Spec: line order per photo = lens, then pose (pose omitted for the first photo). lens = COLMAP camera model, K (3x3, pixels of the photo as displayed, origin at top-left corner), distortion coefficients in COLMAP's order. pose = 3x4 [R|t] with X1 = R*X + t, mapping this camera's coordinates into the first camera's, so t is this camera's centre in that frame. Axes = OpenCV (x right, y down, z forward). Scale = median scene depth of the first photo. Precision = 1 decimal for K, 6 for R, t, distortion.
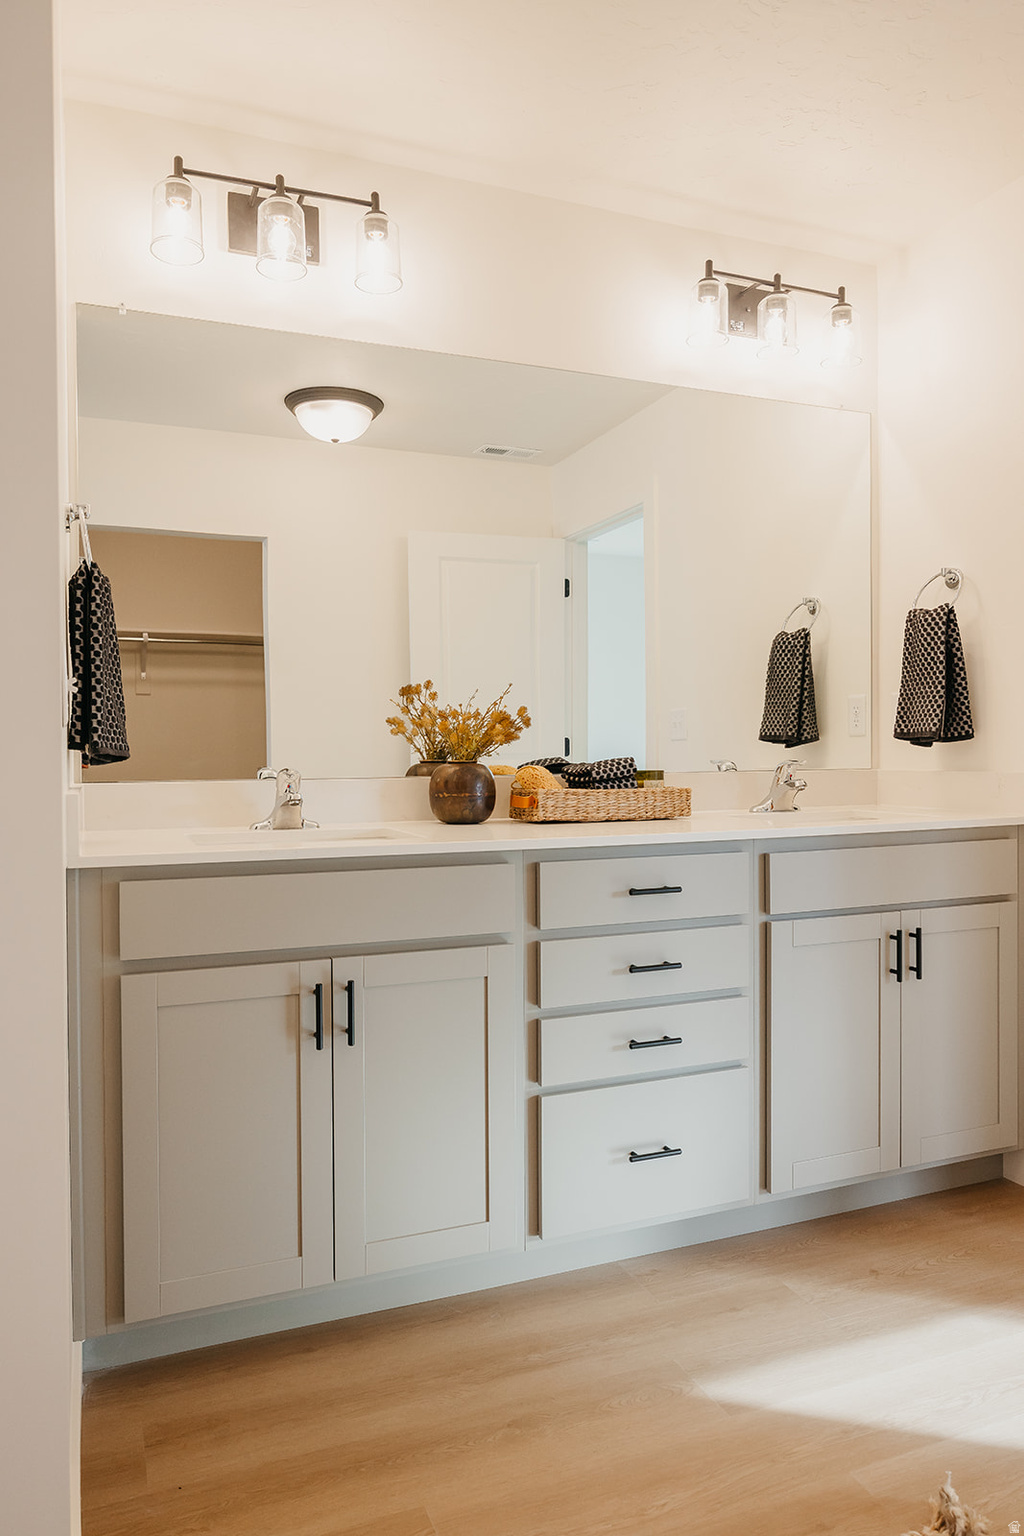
lens RADIAL K [[1121.7, 0, 512.4], [0, 1121.7, 765.4], [0, 0, 1]] dist [-0.040482, 0.002301]
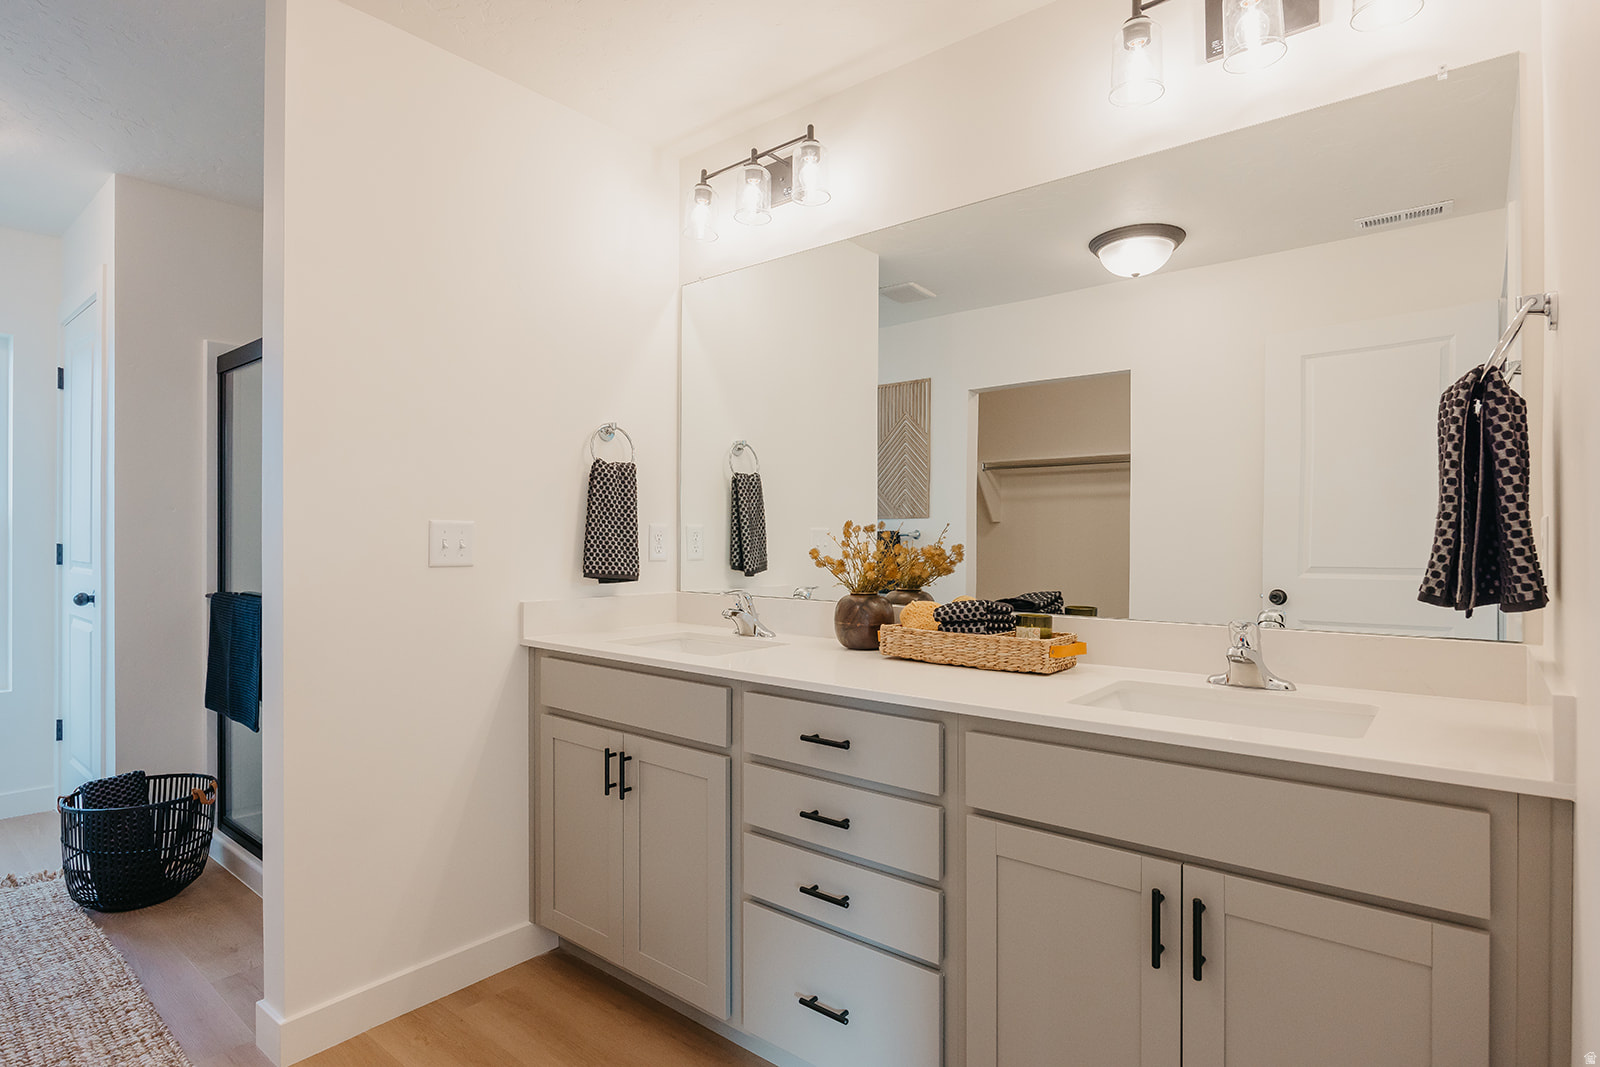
lens RADIAL K [[816.0, 0, 800.5], [0, 816.0, 534.4], [0, 0, 1]] dist [0.006262, 0.000381]
pose [[0.464902, 0.017525, -0.885189, 0.582549], [-0.009273, 0.999846, 0.014925, -0.065595], [0.885314, 0.001269, 0.464993, 0.487269]]
